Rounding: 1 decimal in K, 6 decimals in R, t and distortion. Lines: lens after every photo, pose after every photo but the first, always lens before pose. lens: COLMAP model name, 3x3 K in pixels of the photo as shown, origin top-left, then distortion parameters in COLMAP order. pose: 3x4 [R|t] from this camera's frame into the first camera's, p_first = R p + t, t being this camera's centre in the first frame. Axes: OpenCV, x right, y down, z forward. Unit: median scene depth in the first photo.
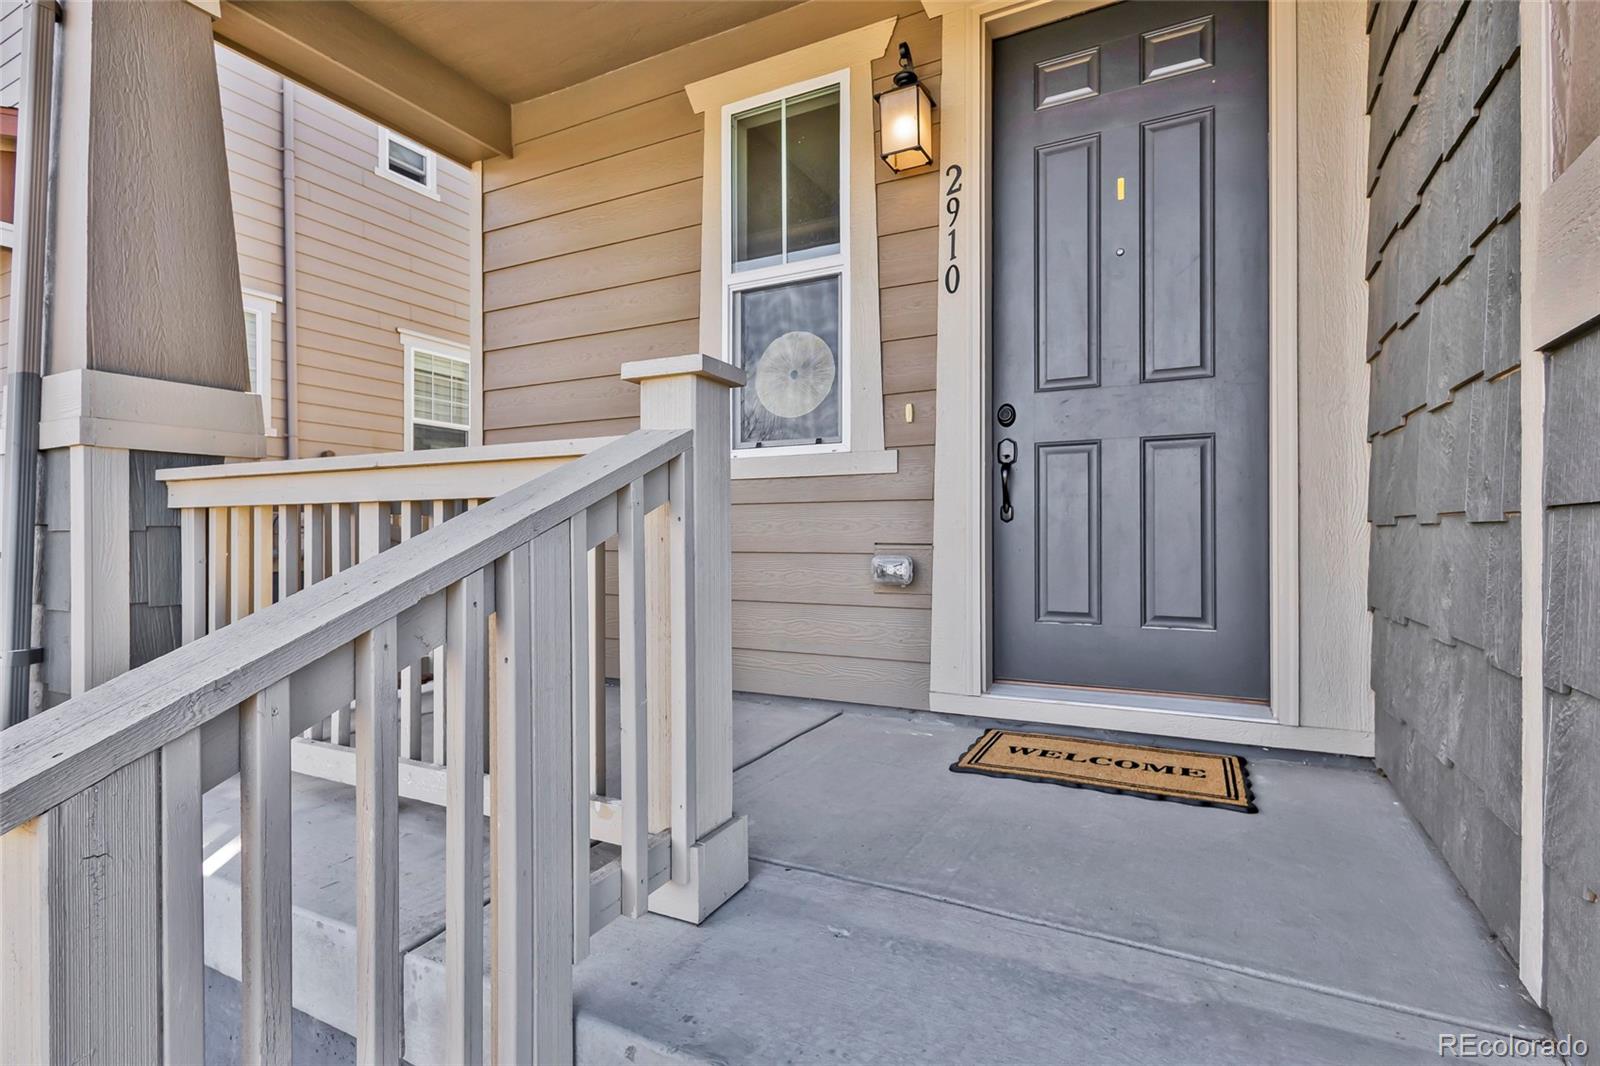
lens RADIAL K [[768.4, 0, 802.8], [0, 768.4, 504.6], [0, 0, 1]] dist [0.009705, -0.000925]
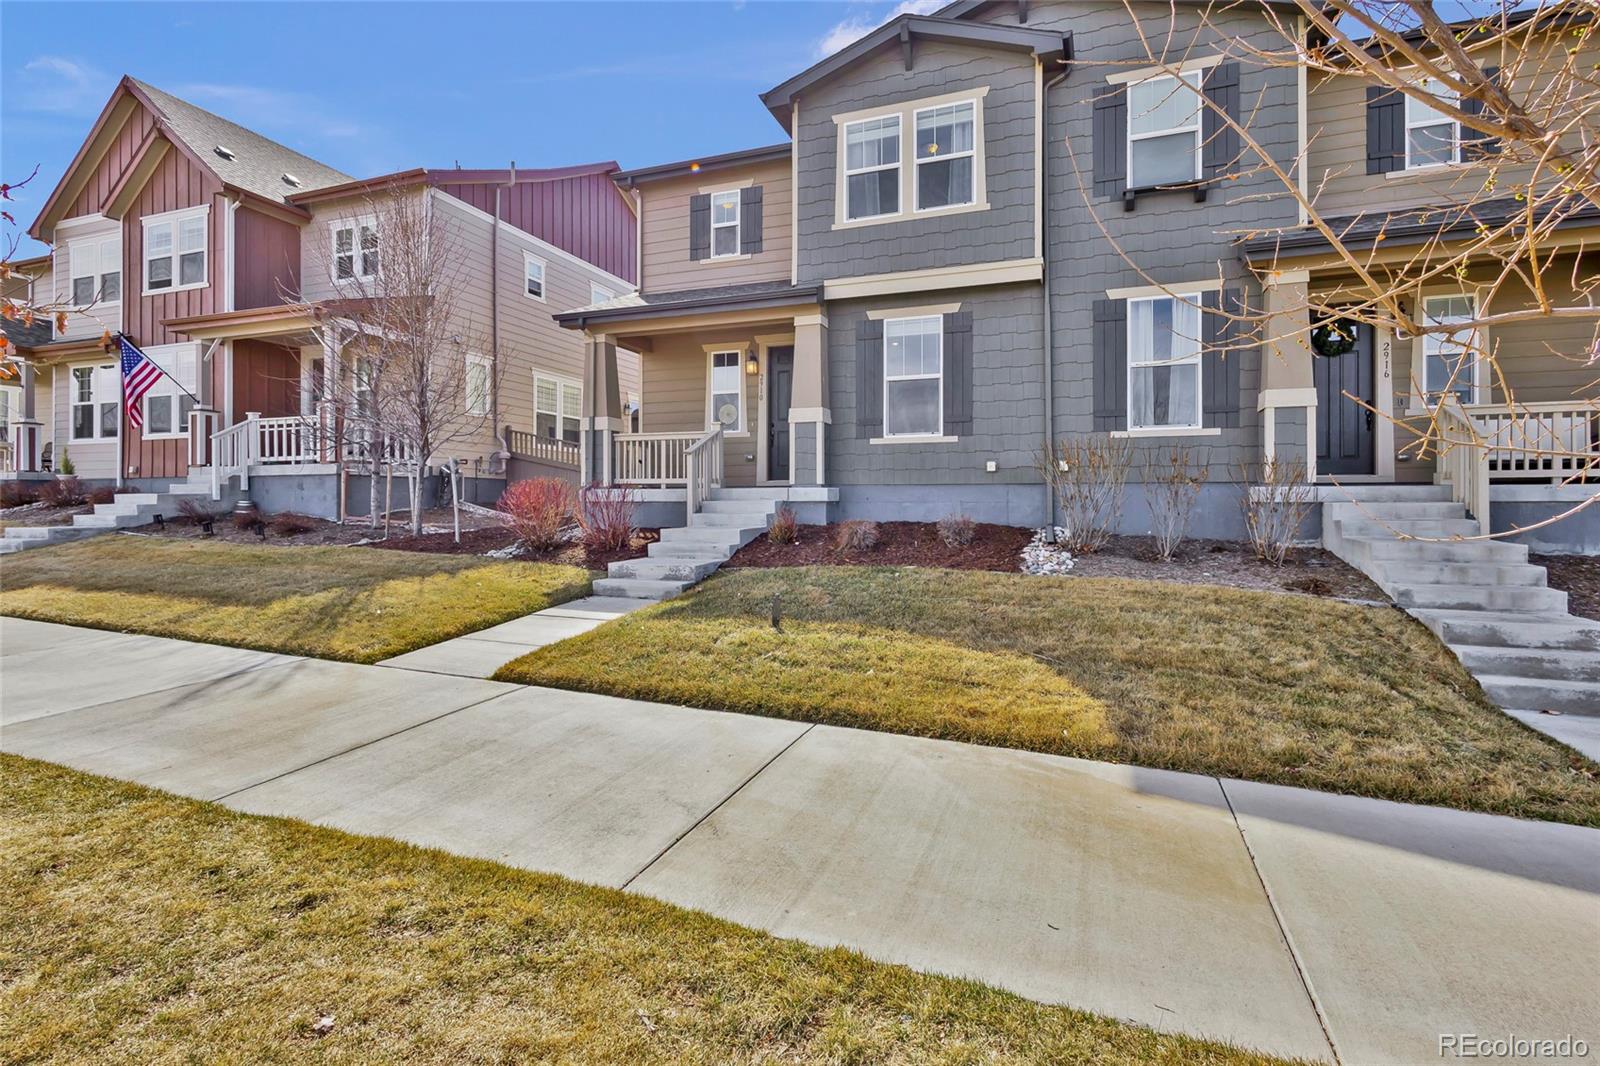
lens RADIAL K [[768.4, 0, 802.8], [0, 768.4, 504.6], [0, 0, 1]] dist [0.009705, -0.000925]
pose [[0.992380, 0.006485, 0.123043, -0.120881], [-0.010852, 0.999334, 0.034849, 0.185791], [-0.122735, -0.035919, 0.991789, -3.376004]]
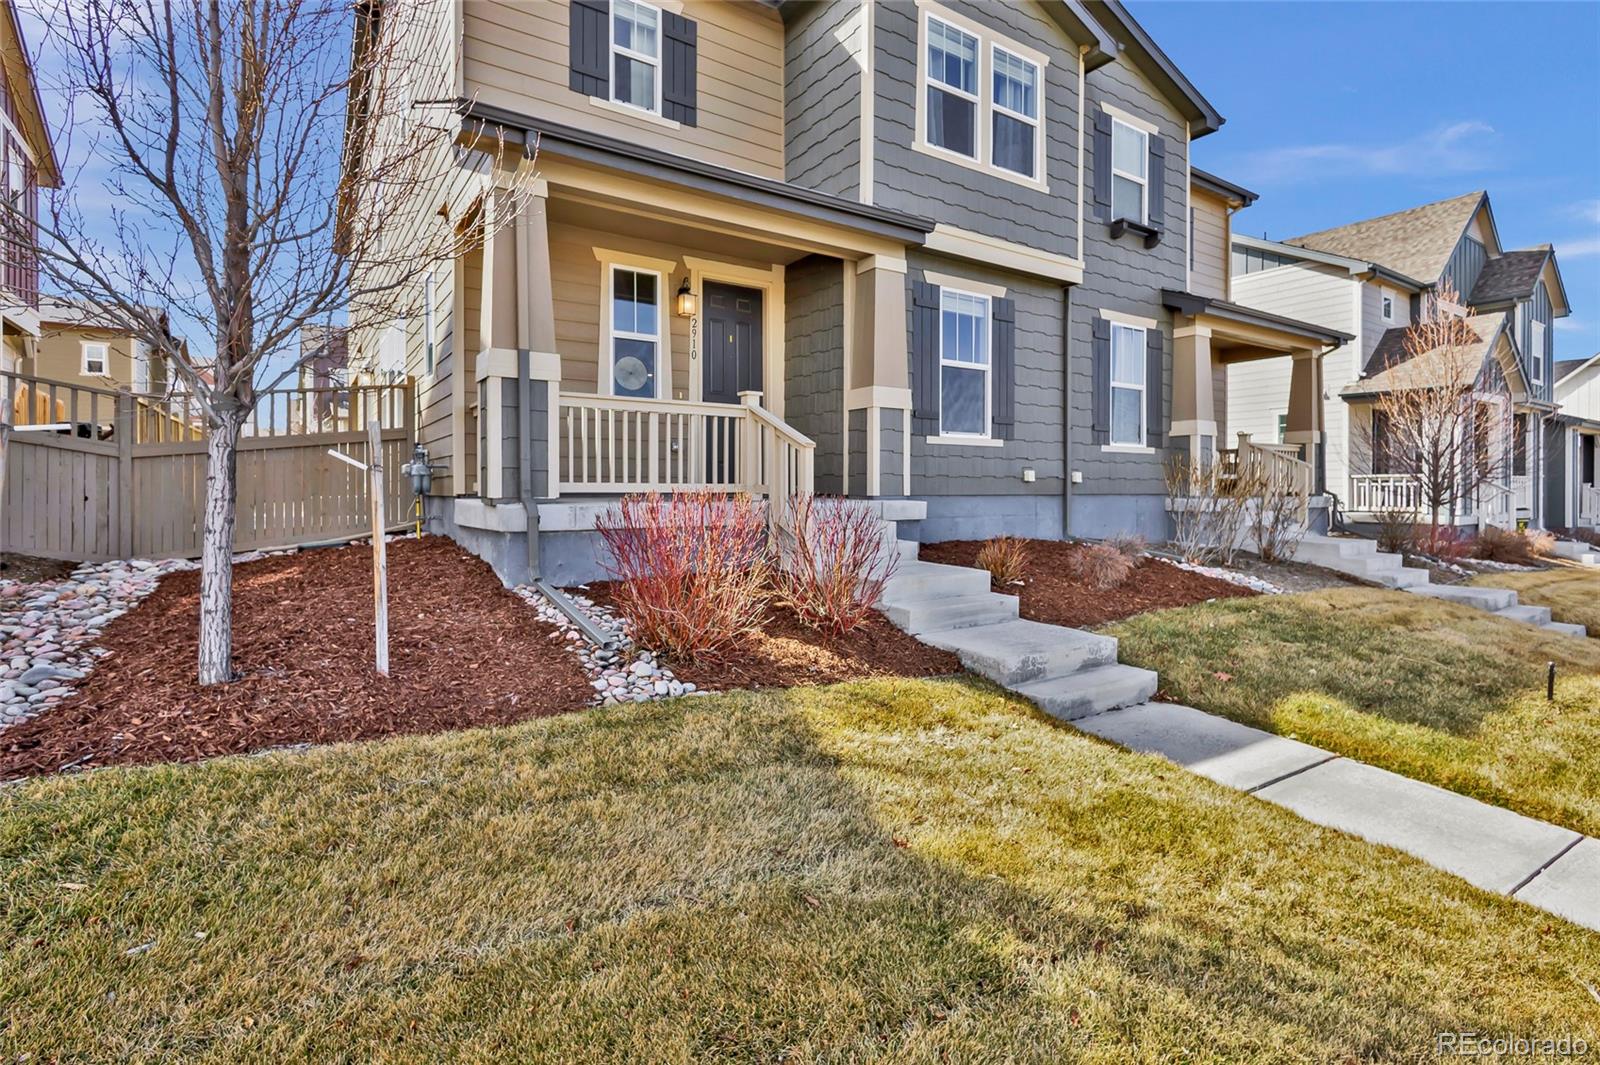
lens RADIAL K [[768.4, 0, 802.8], [0, 768.4, 504.1], [0, 0, 1]] dist [0.009705, -0.000925]
pose [[0.473595, -0.009731, 0.880689, -2.038281], [-0.032255, 0.999077, 0.028384, 0.182204], [-0.880152, -0.041849, 0.472844, -0.786660]]
